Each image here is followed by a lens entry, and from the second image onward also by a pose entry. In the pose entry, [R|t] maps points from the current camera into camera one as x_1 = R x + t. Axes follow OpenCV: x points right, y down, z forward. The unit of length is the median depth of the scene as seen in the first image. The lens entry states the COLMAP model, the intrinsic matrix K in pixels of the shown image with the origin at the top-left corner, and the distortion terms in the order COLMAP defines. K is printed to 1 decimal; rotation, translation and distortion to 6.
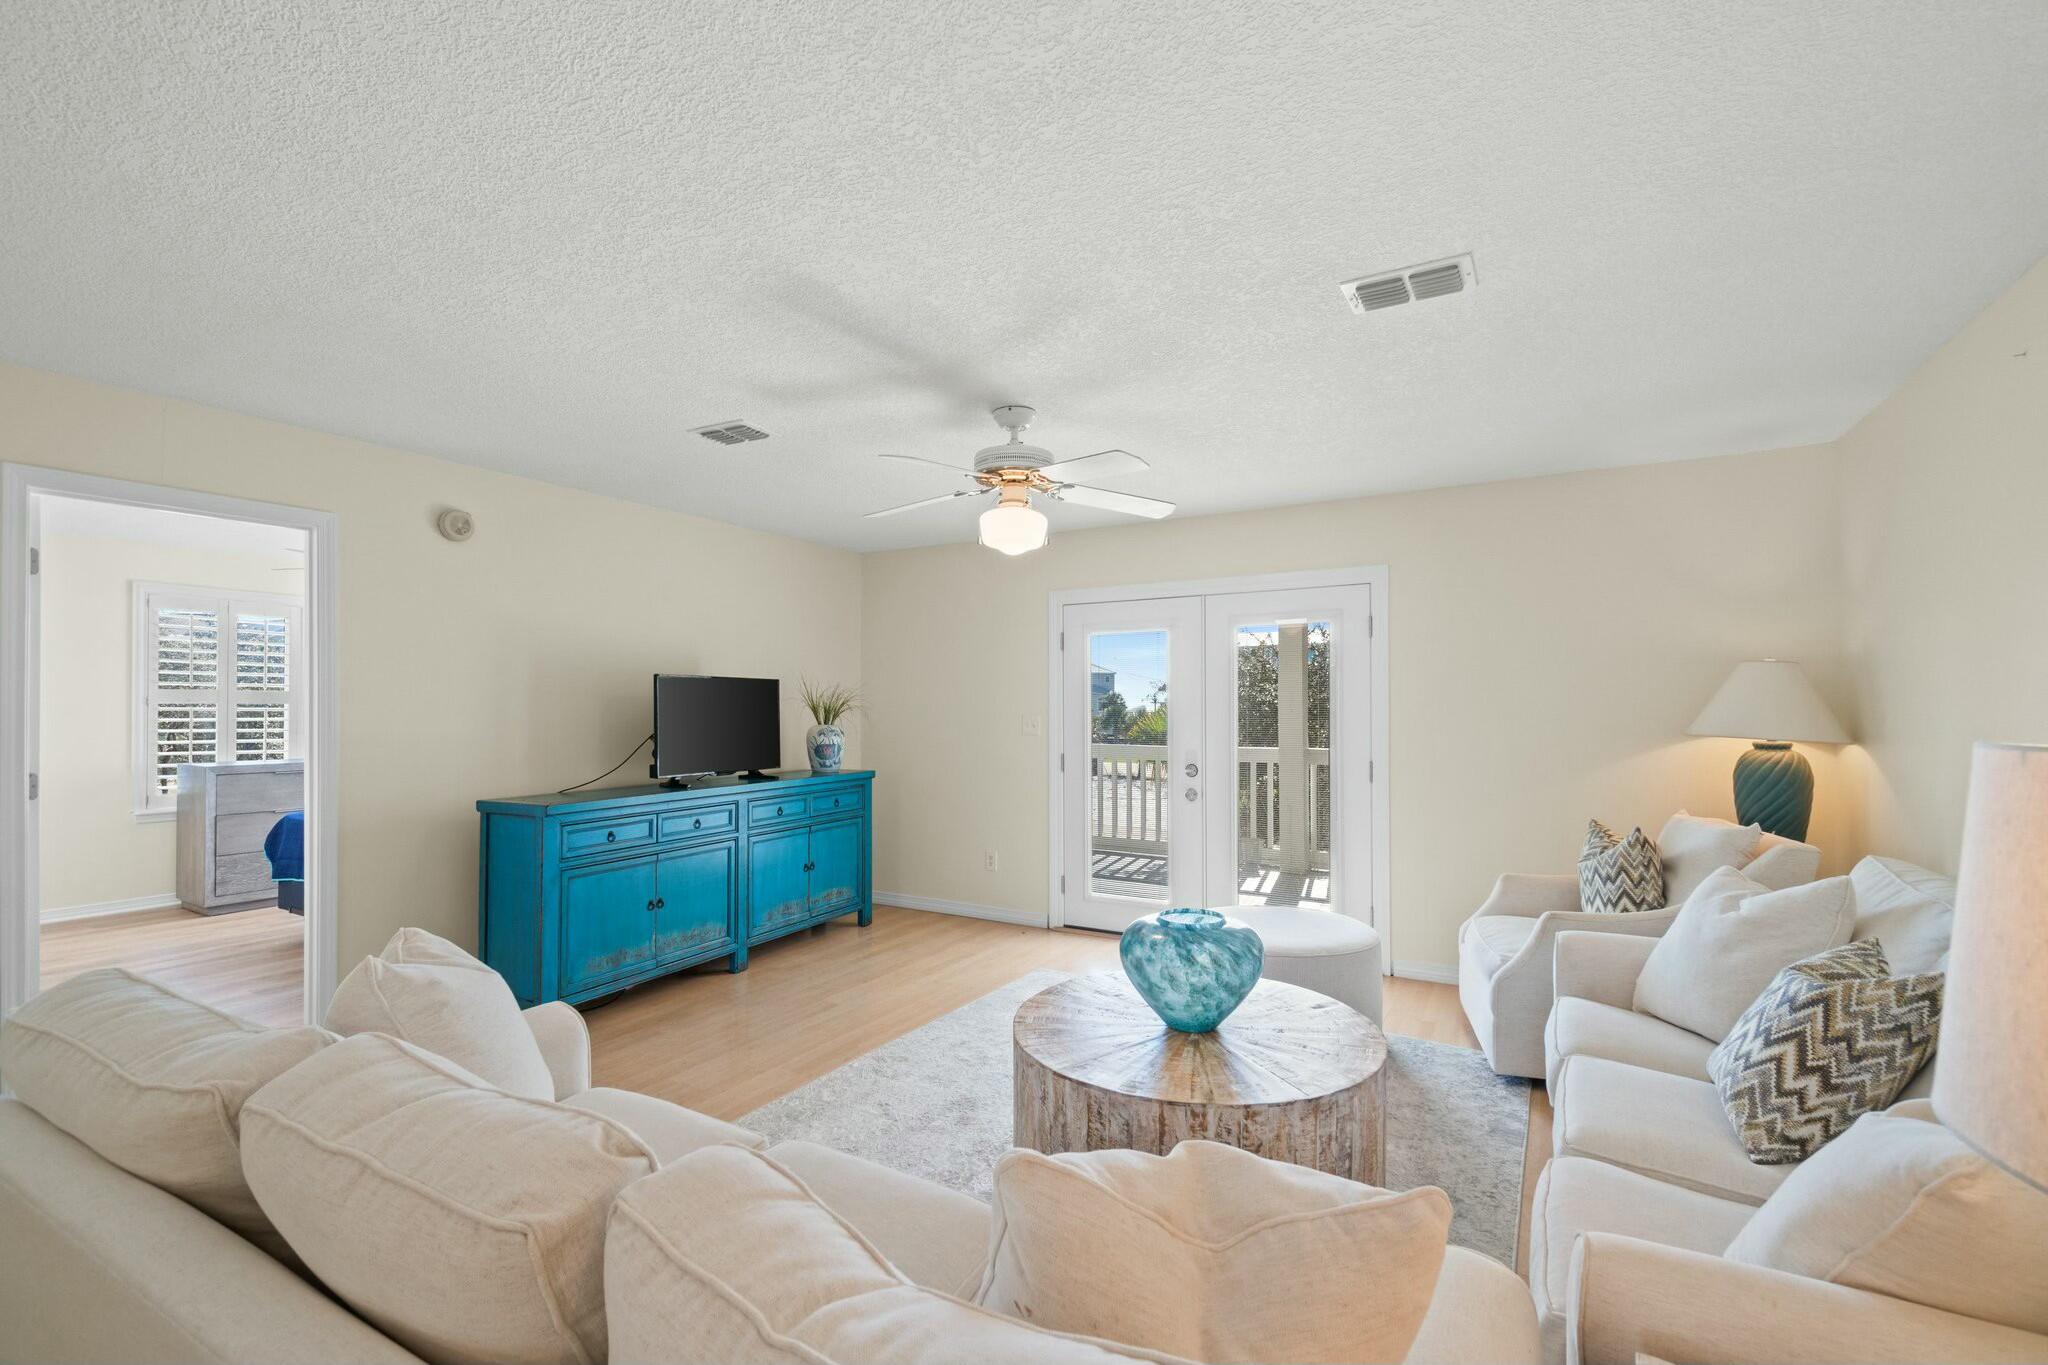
lens RADIAL K [[903.3, 0, 1024.3], [0, 903.3, 699.0], [0, 0, 1]] dist [-0.001553, -0.000062]
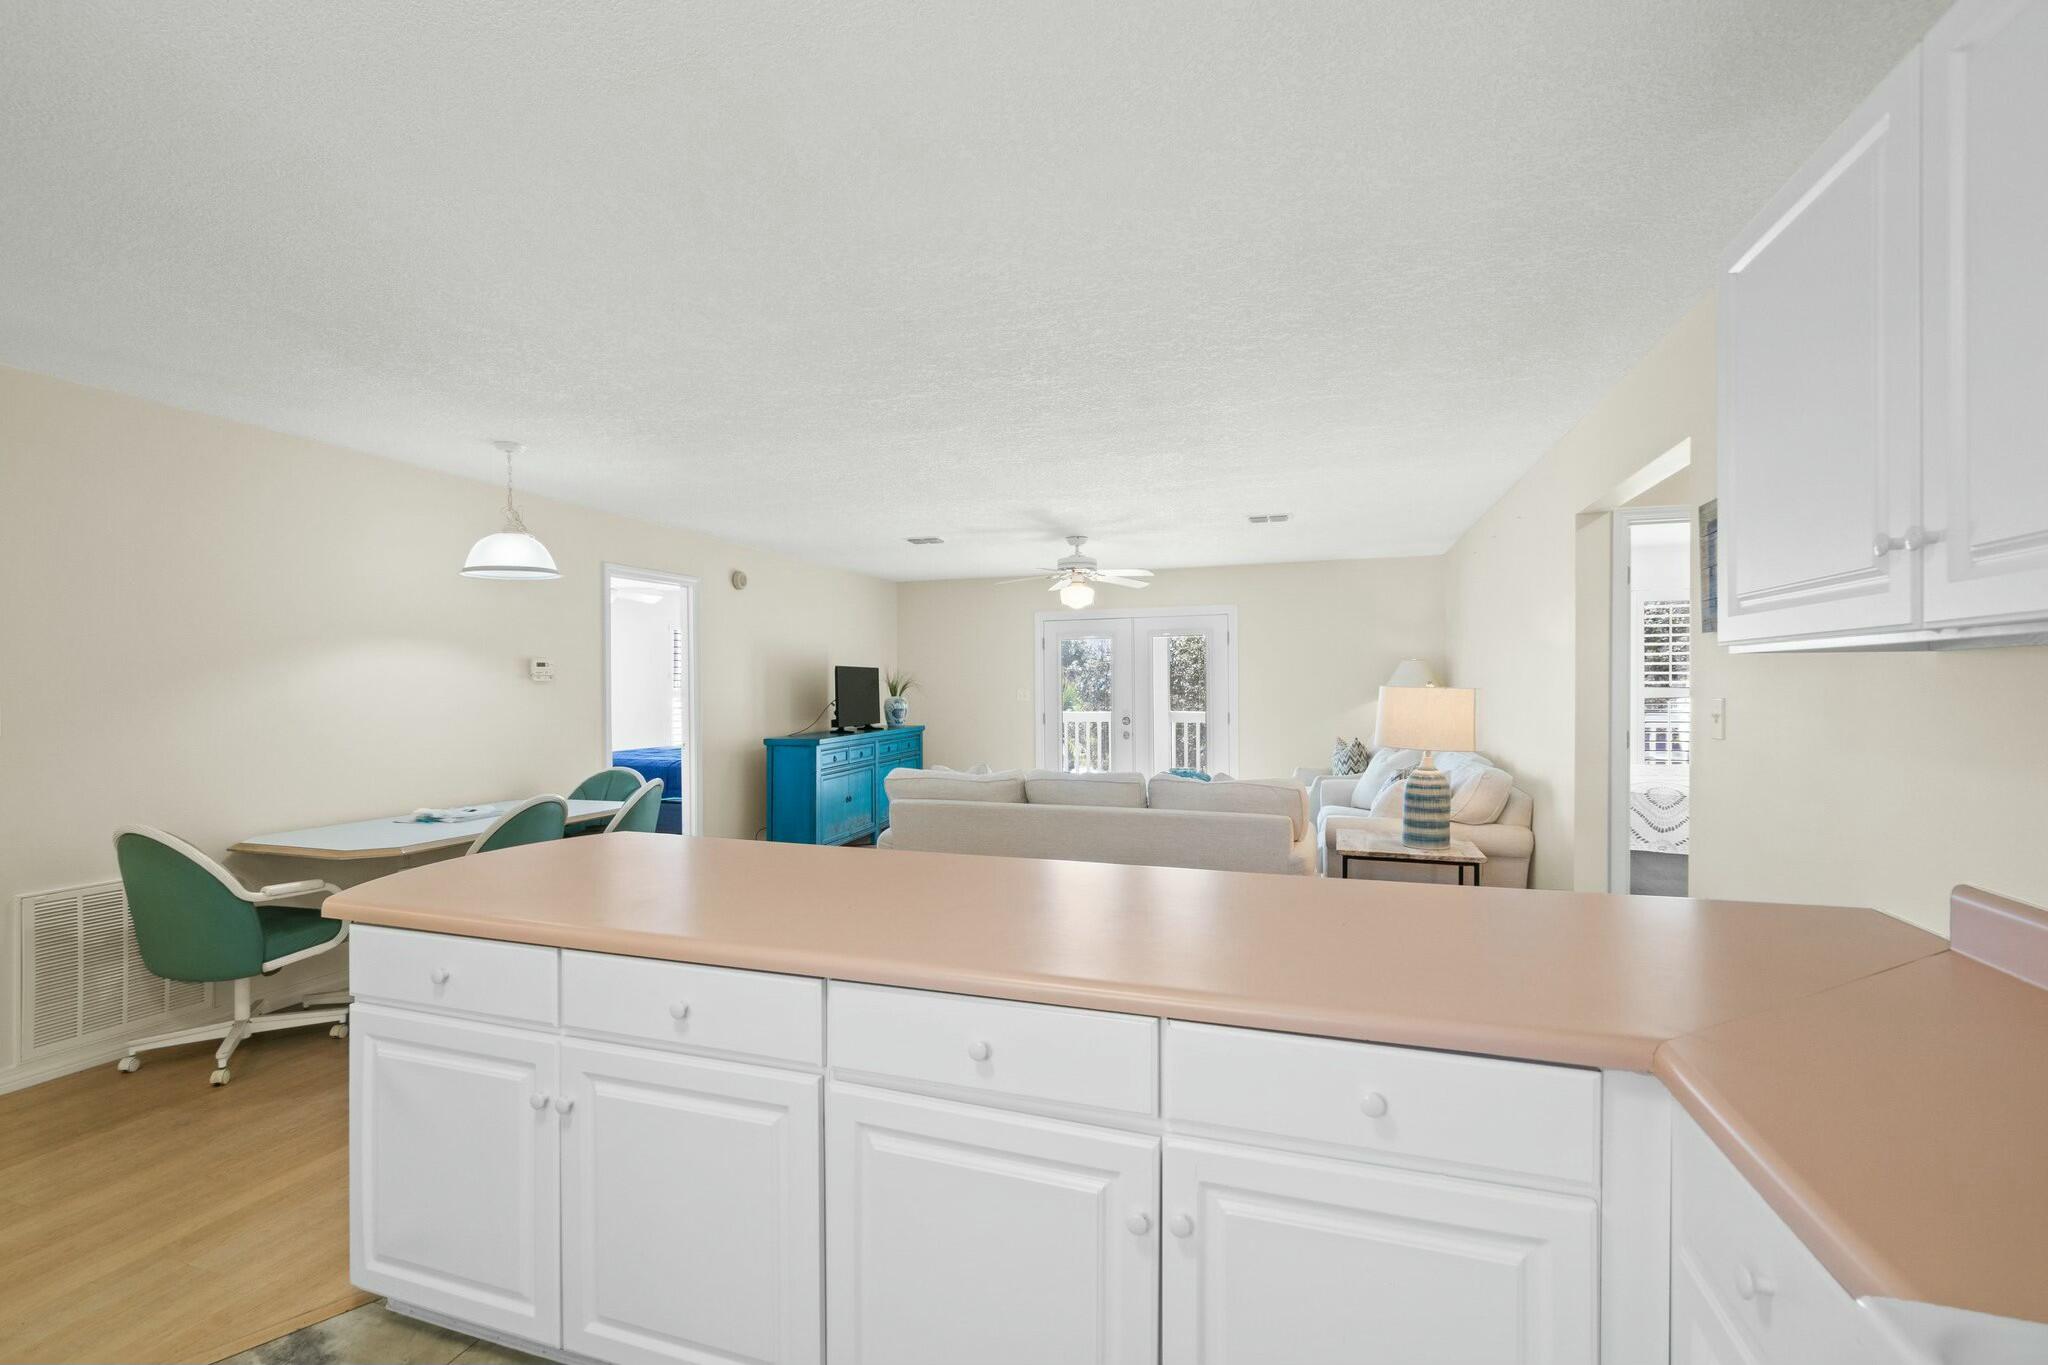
lens RADIAL K [[898.0, 0, 1013.6], [0, 898.0, 684.9], [0, 0, 1]] dist [0.000086, 0.000231]
pose [[0.980318, -0.006289, 0.197326, -0.473857], [0.004824, 0.999957, 0.007900, -0.003952], [-0.197368, -0.006793, 0.980306, -0.817665]]
